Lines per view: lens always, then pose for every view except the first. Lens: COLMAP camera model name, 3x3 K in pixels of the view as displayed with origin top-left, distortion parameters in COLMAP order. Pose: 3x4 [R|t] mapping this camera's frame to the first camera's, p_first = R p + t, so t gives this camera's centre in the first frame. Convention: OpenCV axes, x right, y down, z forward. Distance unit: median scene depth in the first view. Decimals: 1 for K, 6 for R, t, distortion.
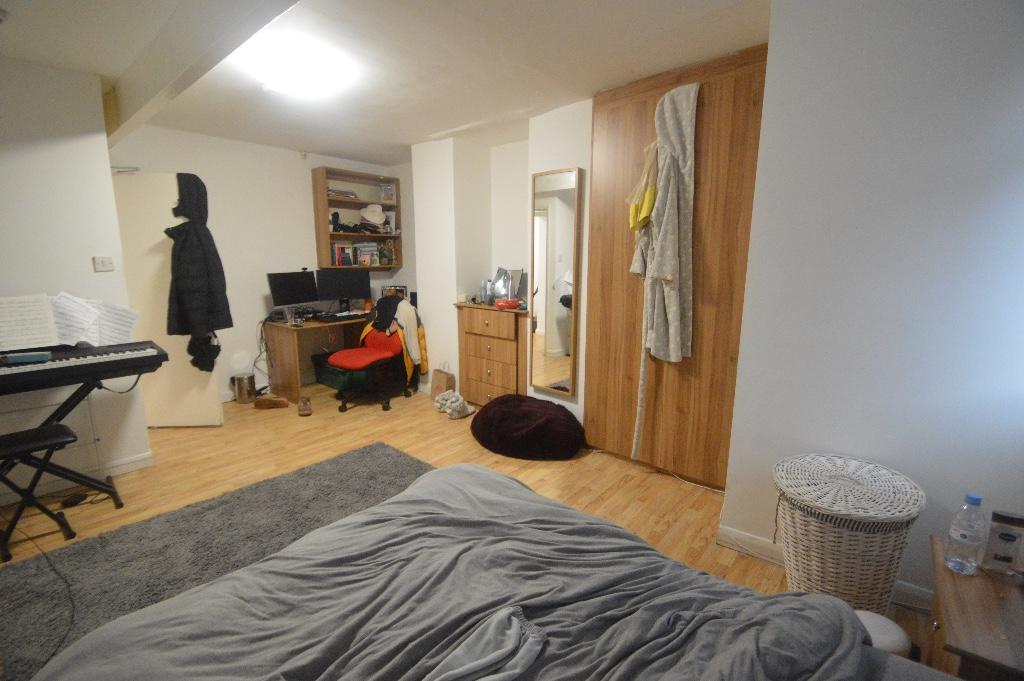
lens RADIAL K [[453.7, 0, 508.5], [0, 453.7, 338.8], [0, 0, 1]] dist [0.017632, -0.019961]
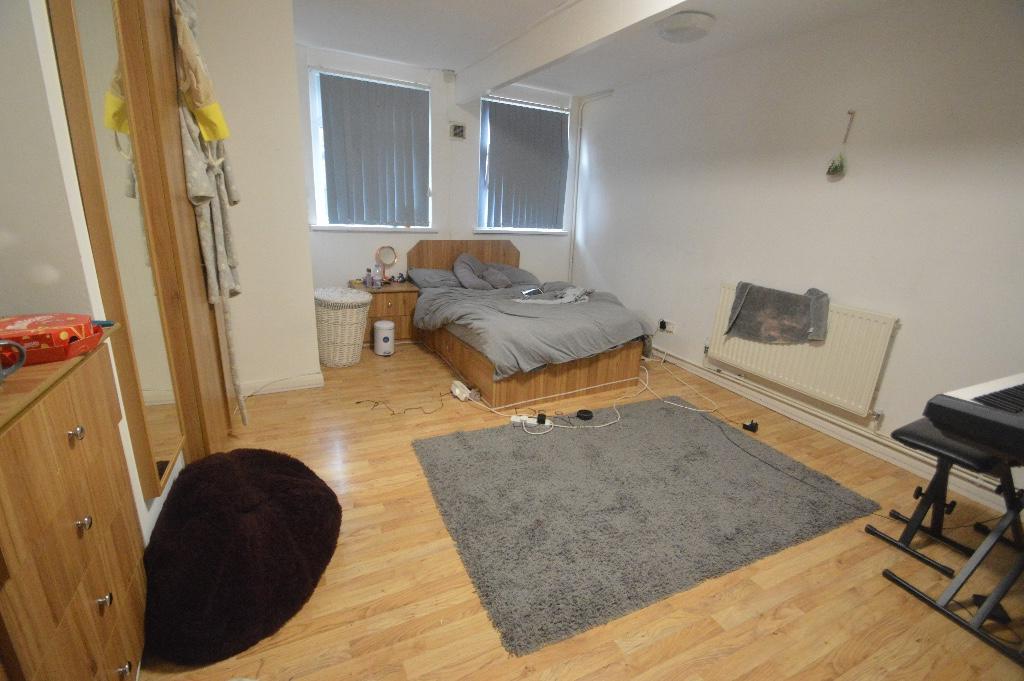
lens RADIAL K [[453.7, 0, 508.5], [0, 453.7, 338.8], [0, 0, 1]] dist [0.017632, -0.019961]
pose [[-0.916852, -0.154801, 0.367994, -0.444982], [0.024608, 0.898099, 0.439105, -0.231239], [-0.398468, 0.411650, -0.819614, 1.403019]]
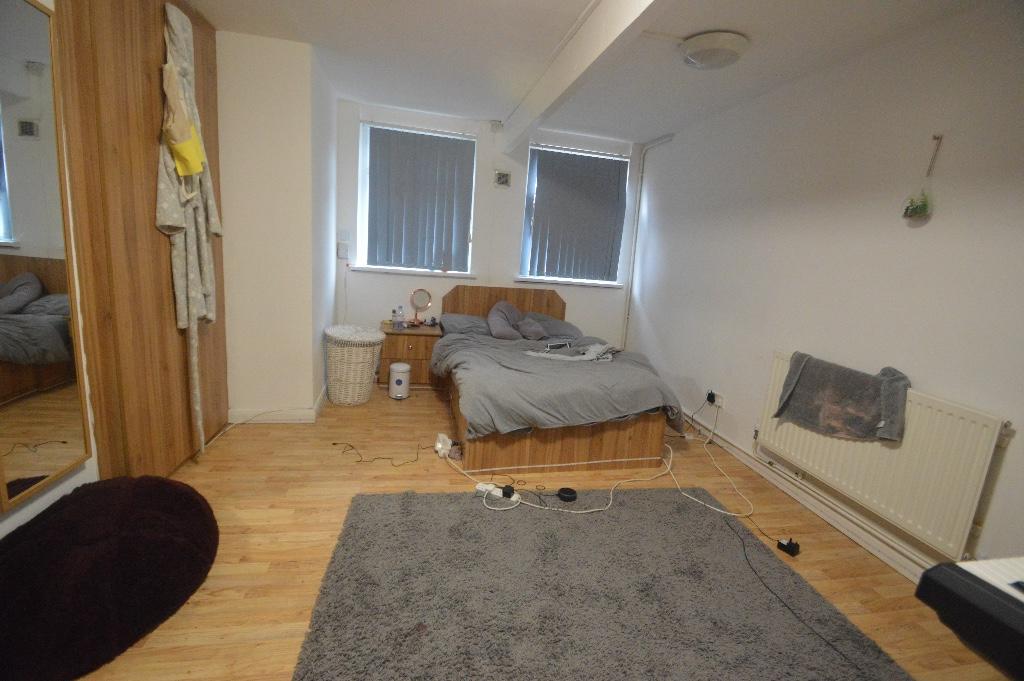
lens RADIAL K [[453.7, 0, 508.5], [0, 453.7, 338.8], [0, 0, 1]] dist [0.017632, -0.019961]
pose [[-0.782841, -0.174756, 0.597177, -0.615950], [0.036009, 0.945416, 0.323869, -0.180651], [-0.621179, 0.275042, -0.733818, 1.186968]]
